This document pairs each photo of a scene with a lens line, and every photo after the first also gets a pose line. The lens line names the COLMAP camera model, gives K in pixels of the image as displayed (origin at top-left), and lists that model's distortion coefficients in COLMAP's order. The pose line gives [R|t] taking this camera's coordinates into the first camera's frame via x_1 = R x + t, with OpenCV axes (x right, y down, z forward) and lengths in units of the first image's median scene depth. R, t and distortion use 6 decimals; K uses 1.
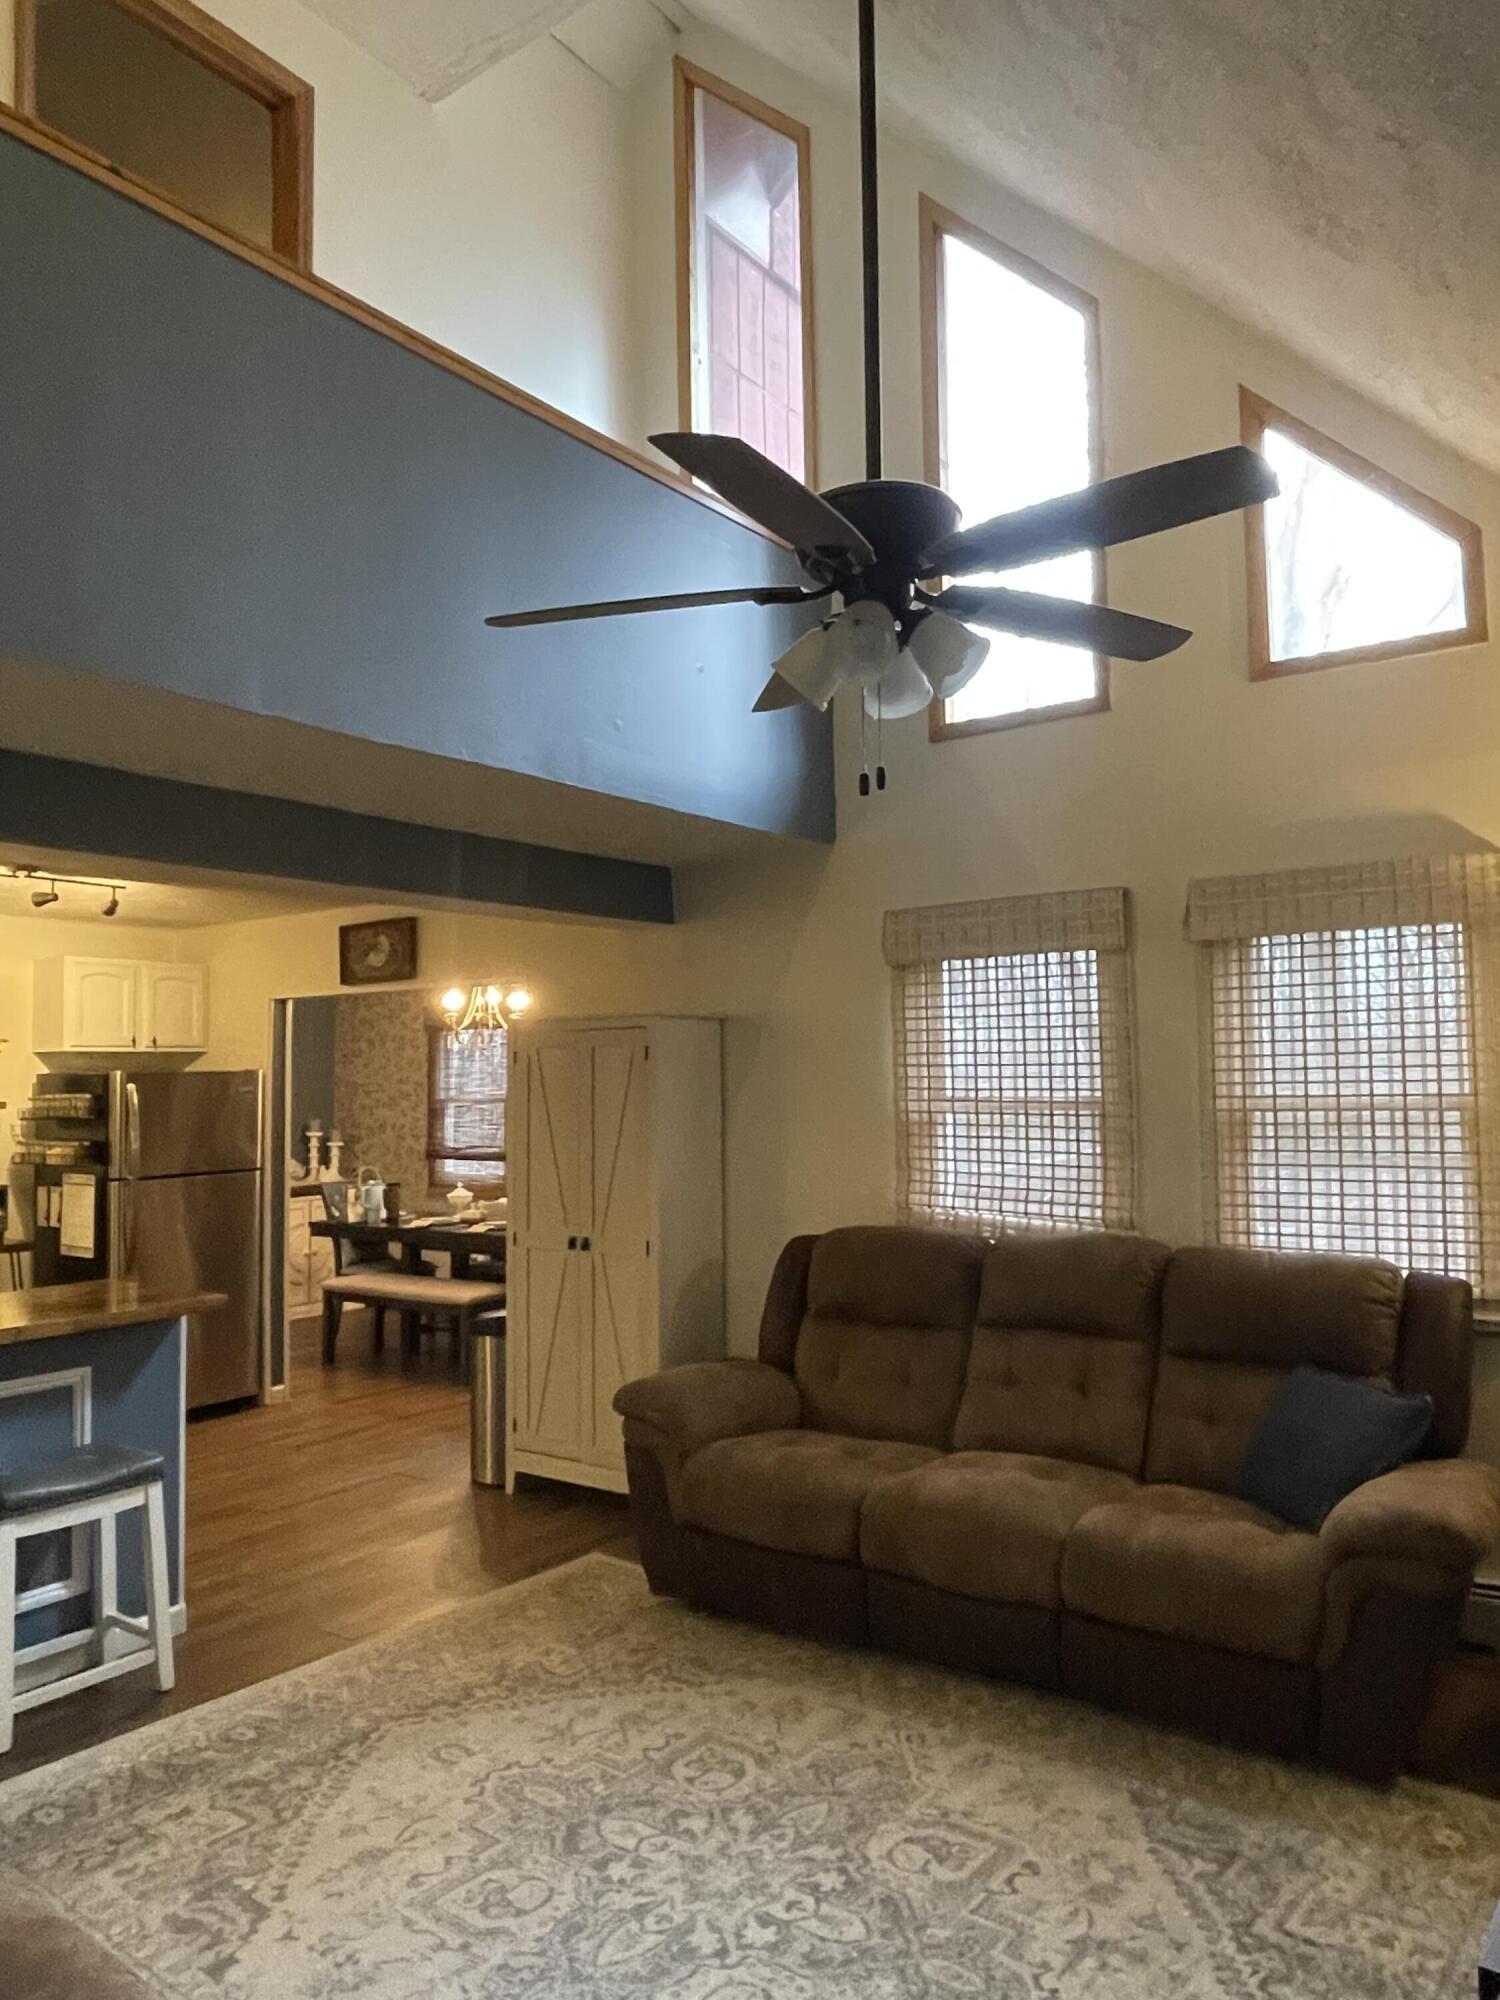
lens RADIAL K [[1398.7, 0, 741.0], [0, 1398.7, 1006.4], [0, 0, 1]] dist [-0.005297, -0.008663]
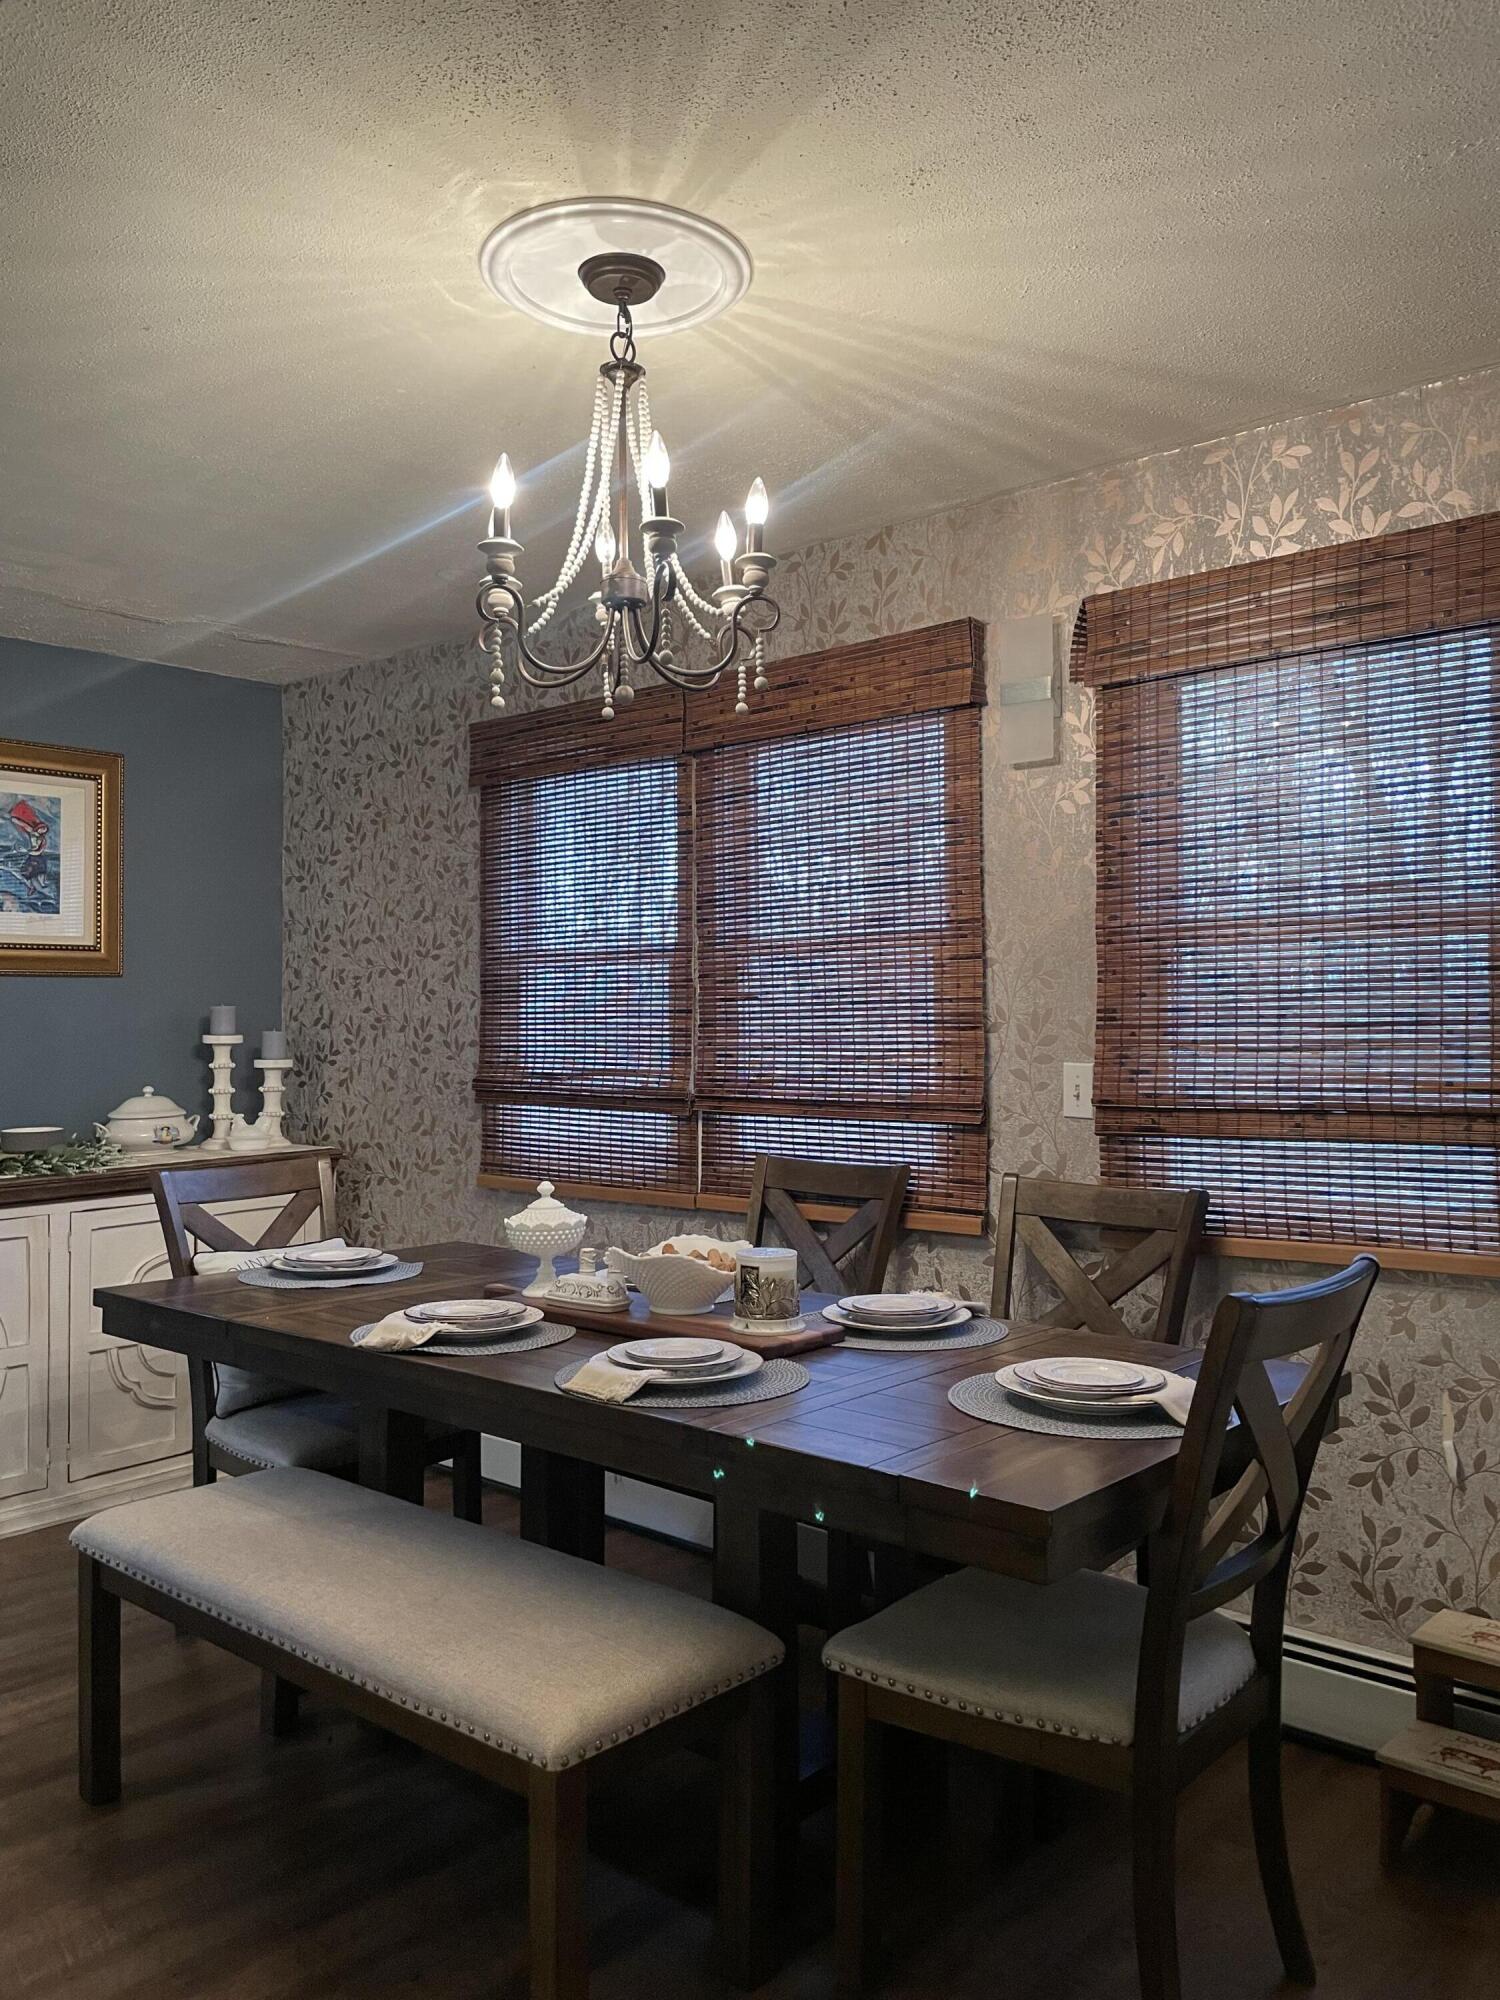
lens RADIAL K [[1581.3, 0, 746.9], [0, 1581.3, 998.5], [0, 0, 1]] dist [0.064413, -0.100273]
pose [[0.995354, 0.005138, -0.096144, -0.100808], [-0.000747, 0.998957, 0.045652, 0.056939], [0.096278, -0.045368, 0.994320, 0.538609]]
